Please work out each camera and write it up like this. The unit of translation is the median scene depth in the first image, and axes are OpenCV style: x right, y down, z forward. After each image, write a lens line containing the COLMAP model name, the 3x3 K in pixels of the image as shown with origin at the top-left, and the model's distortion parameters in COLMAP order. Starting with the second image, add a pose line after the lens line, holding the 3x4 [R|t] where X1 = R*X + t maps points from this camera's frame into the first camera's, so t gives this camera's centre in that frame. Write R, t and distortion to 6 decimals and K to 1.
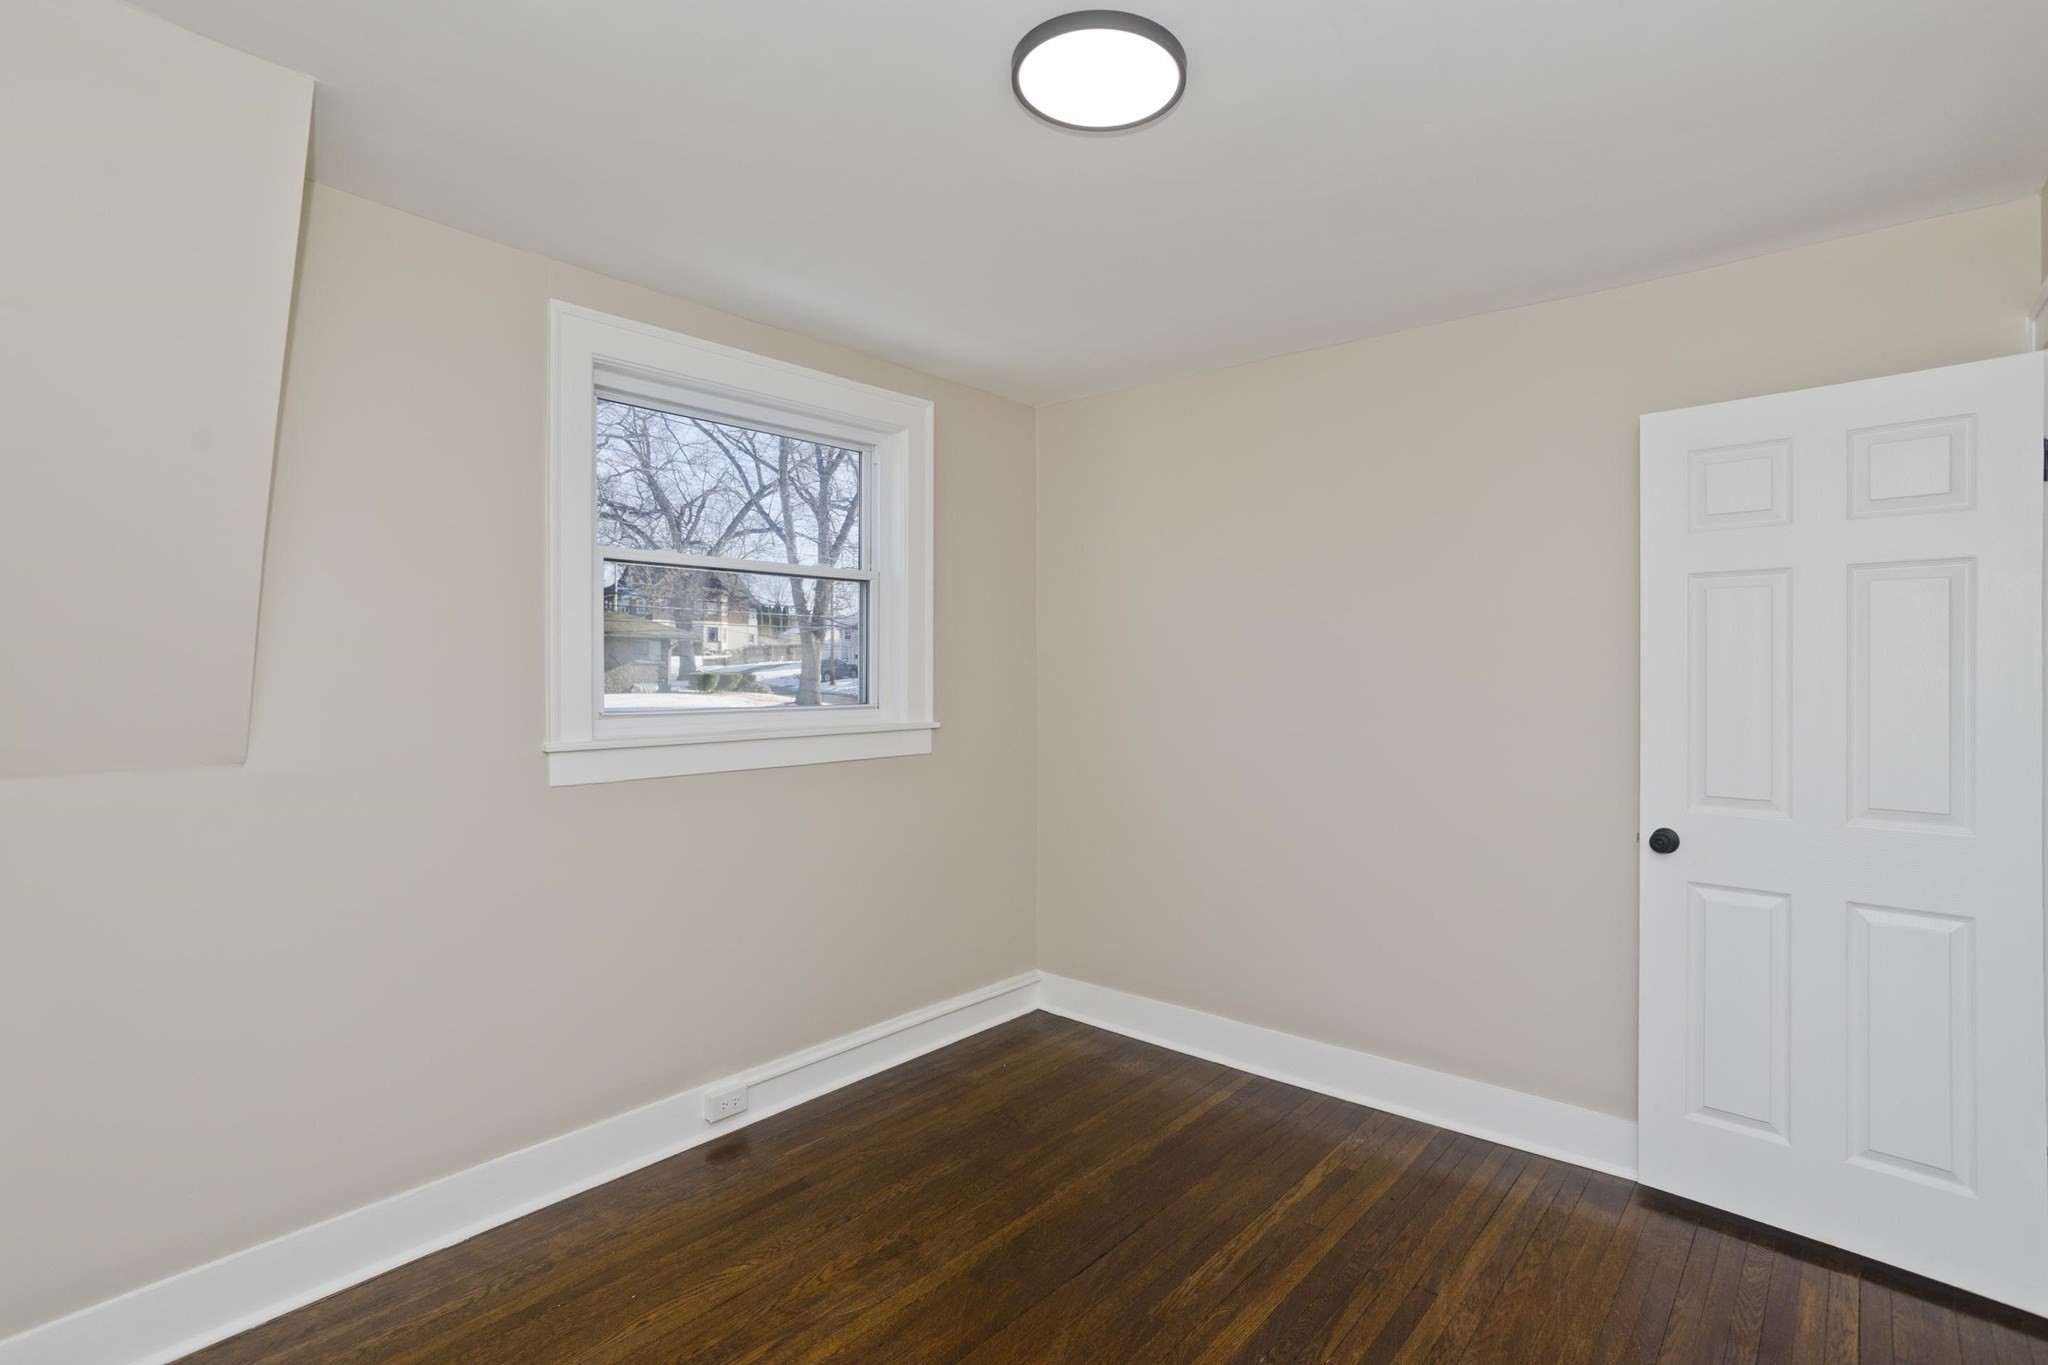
lens RADIAL K [[986.1, 0, 1070.3], [0, 986.1, 679.4], [0, 0, 1]] dist [-0.031734, 0.015675]
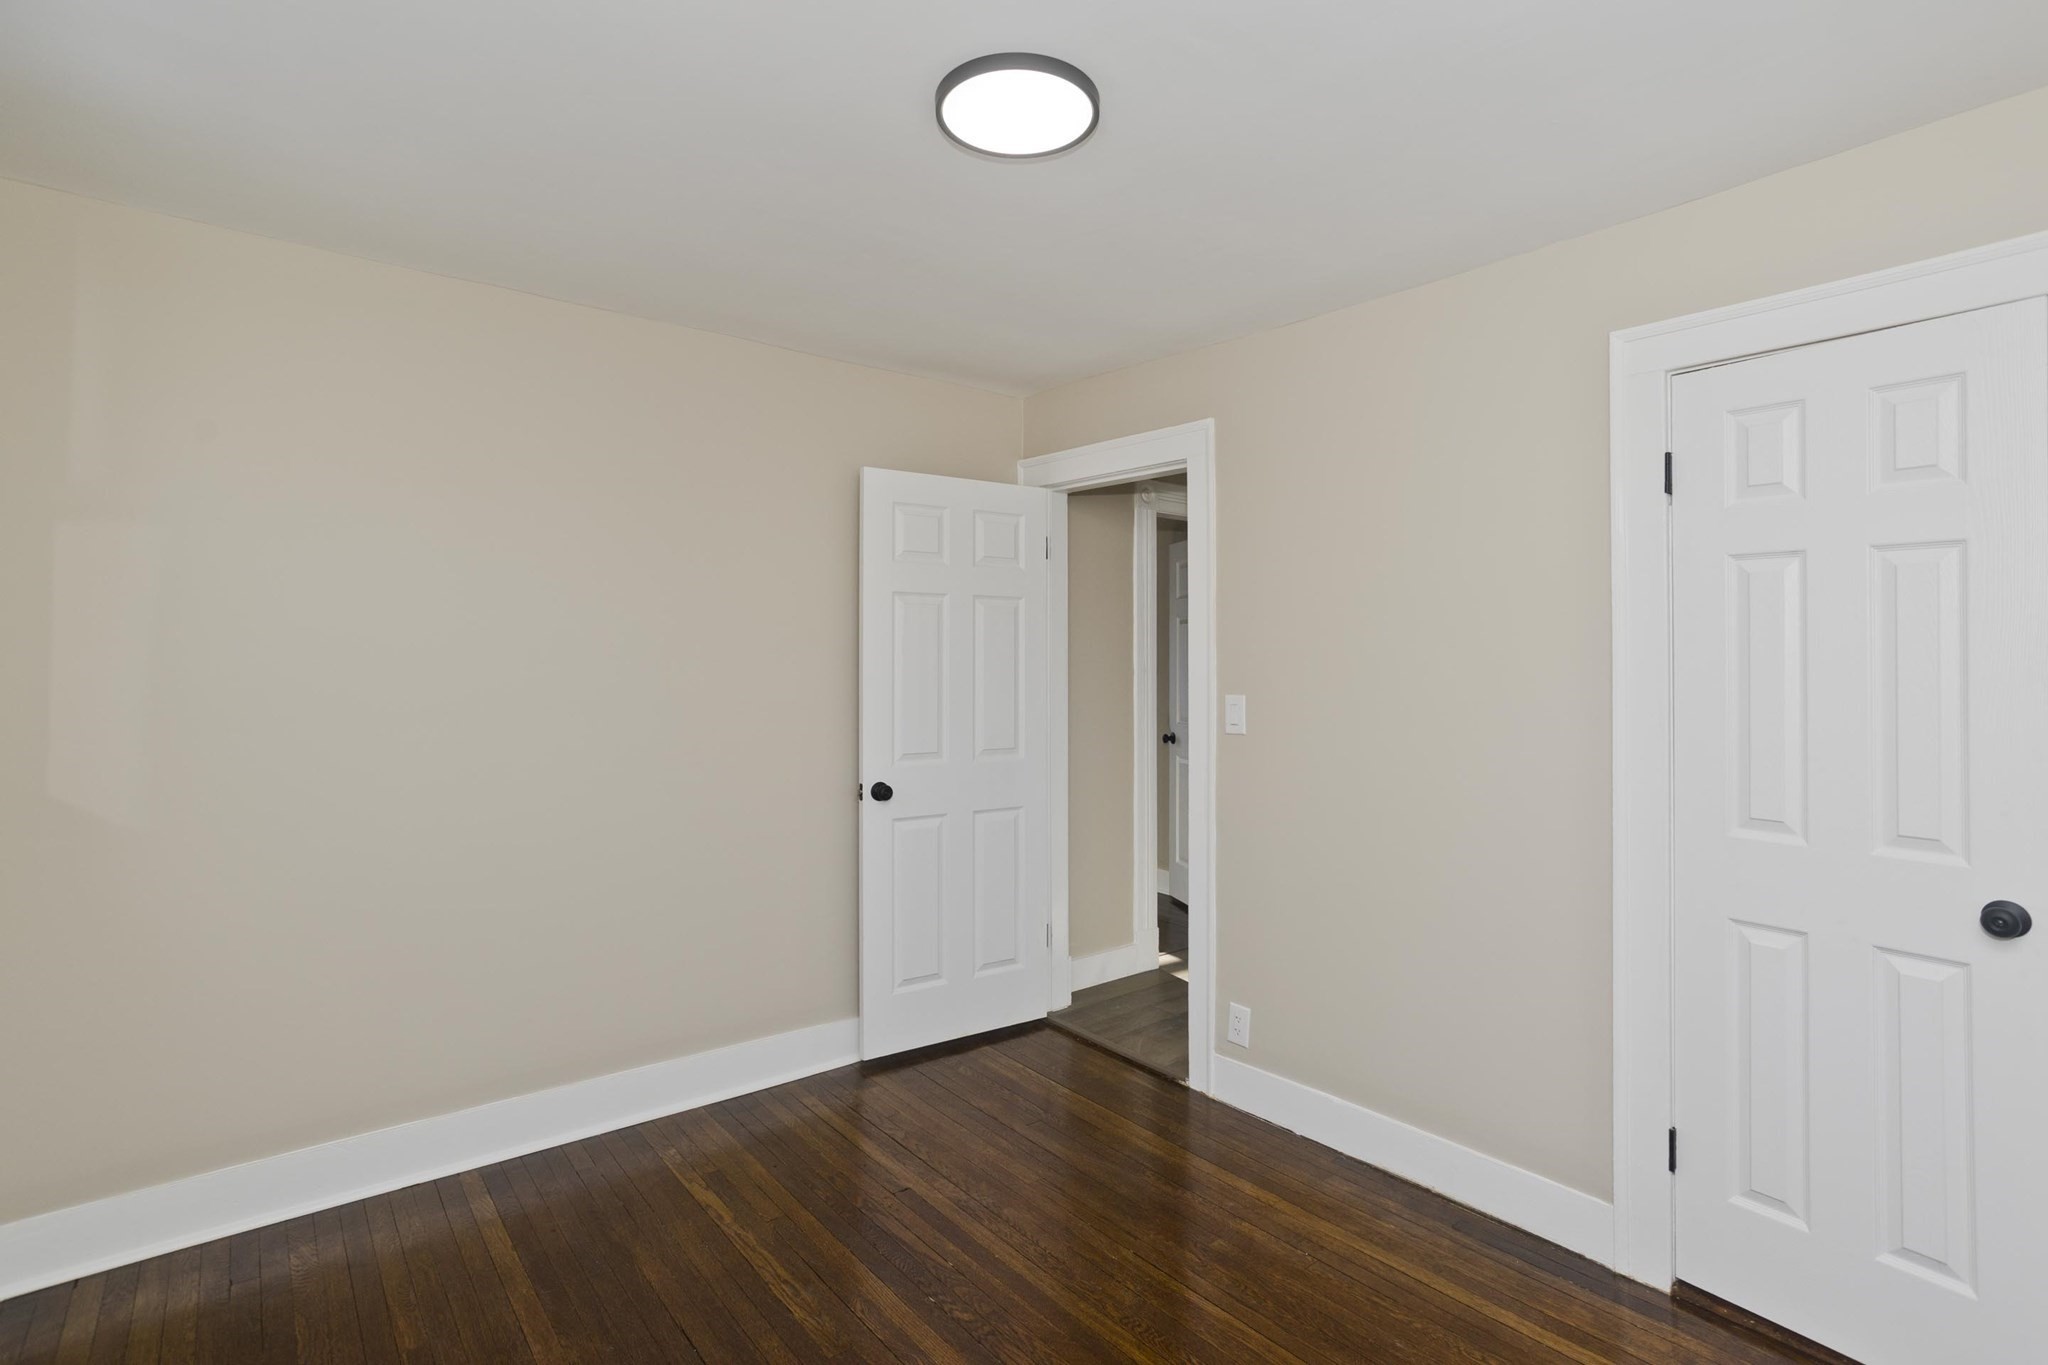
lens RADIAL K [[1013.8, 0, 1019.8], [0, 1013.8, 671.0], [0, 0, 1]] dist [-0.029537, 0.011578]
pose [[0.189265, -0.000772, 0.981926, -0.668499], [0.004675, 0.999989, -0.000114, 0.003466], [-0.981915, 0.004612, 0.189267, 0.529359]]
